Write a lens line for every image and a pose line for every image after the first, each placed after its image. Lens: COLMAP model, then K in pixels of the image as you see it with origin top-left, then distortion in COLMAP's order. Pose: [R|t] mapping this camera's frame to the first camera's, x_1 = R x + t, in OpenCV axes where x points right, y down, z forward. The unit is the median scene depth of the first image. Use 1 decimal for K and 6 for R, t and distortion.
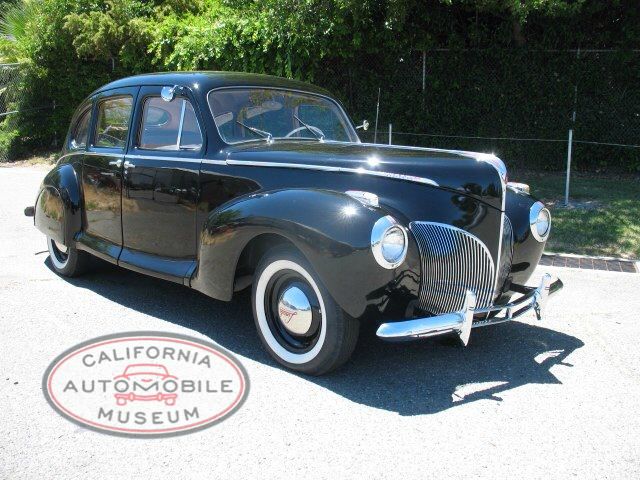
lens RADIAL K [[660.0, 0, 320.0], [0, 660.0, 240.0], [0, 0, 1]] dist [-0.140222, 0.125051]
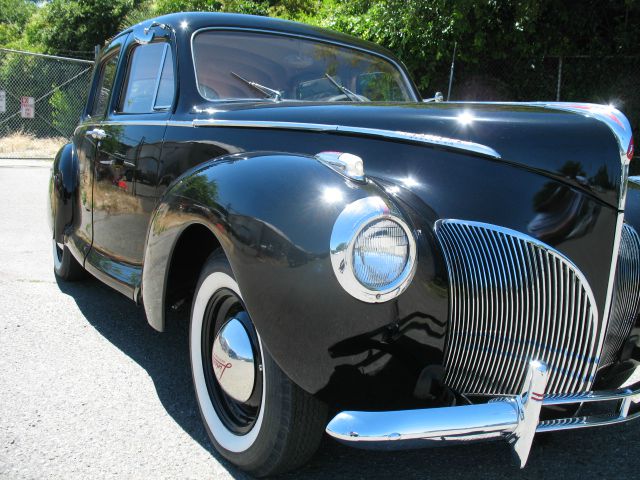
lens RADIAL K [[660.0, 0, 320.0], [0, 660.0, 240.0], [0, 0, 1]] dist [-0.140222, 0.125051]
pose [[0.977326, 0.068746, -0.200268, 0.140053], [-0.076451, 0.996592, -0.030988, 0.012821], [0.197455, 0.045596, 0.979251, 0.422093]]
